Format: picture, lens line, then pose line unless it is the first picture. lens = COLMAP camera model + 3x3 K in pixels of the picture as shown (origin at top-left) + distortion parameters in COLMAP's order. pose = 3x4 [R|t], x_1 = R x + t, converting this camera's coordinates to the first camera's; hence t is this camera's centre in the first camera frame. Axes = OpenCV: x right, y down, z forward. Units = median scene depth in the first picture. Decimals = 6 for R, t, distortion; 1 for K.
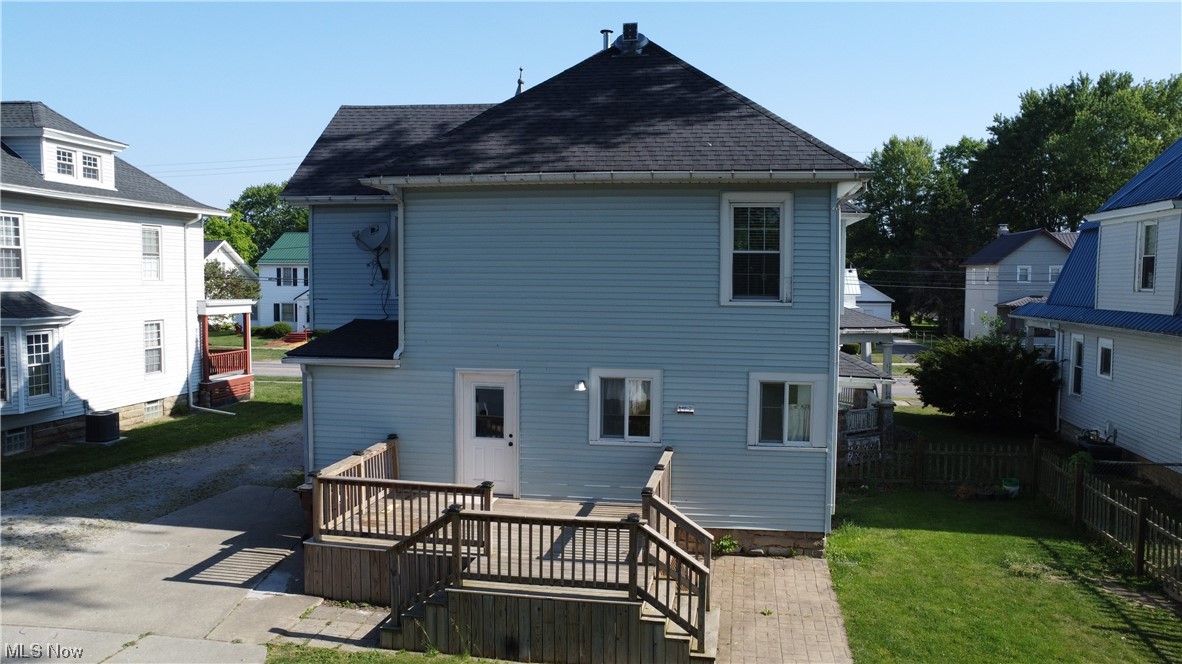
lens RADIAL K [[869.5, 0, 591.0], [0, 869.5, 327.7], [0, 0, 1]] dist [-0.140007, 0.210794]
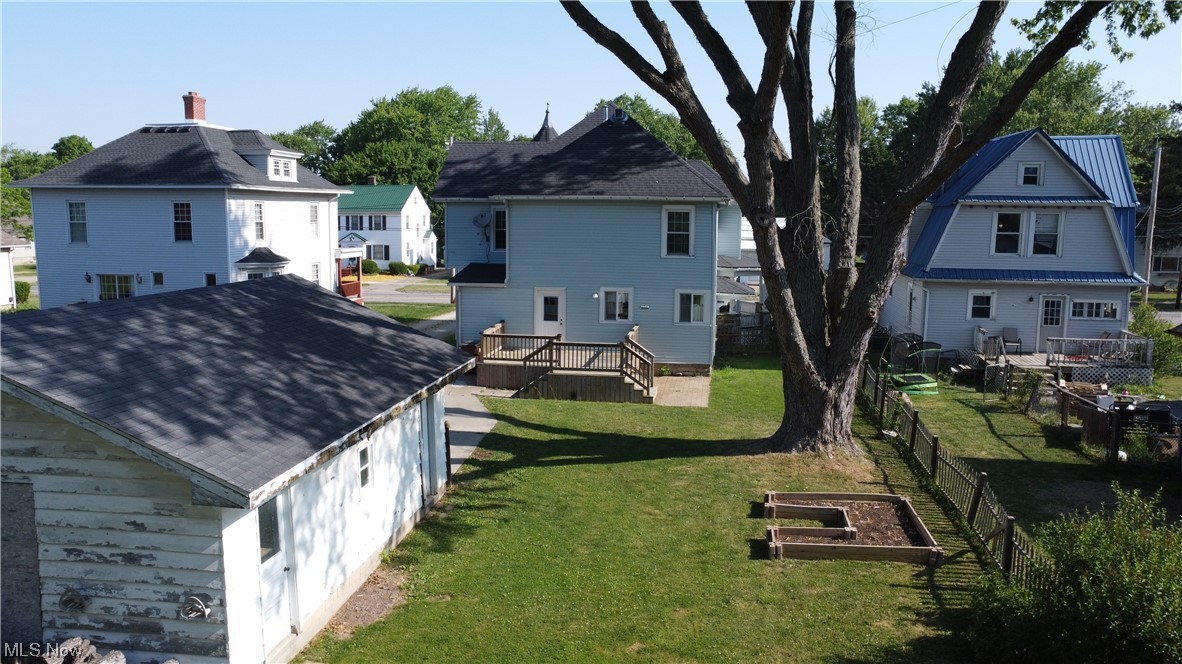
lens RADIAL K [[869.5, 0, 591.0], [0, 869.5, 327.7], [0, 0, 1]] dist [-0.140007, 0.210794]
pose [[0.999668, -0.001753, 0.025717, -0.076185], [-0.000180, 0.997184, 0.074991, -0.013292], [-0.025776, -0.074970, 0.996853, -1.093456]]
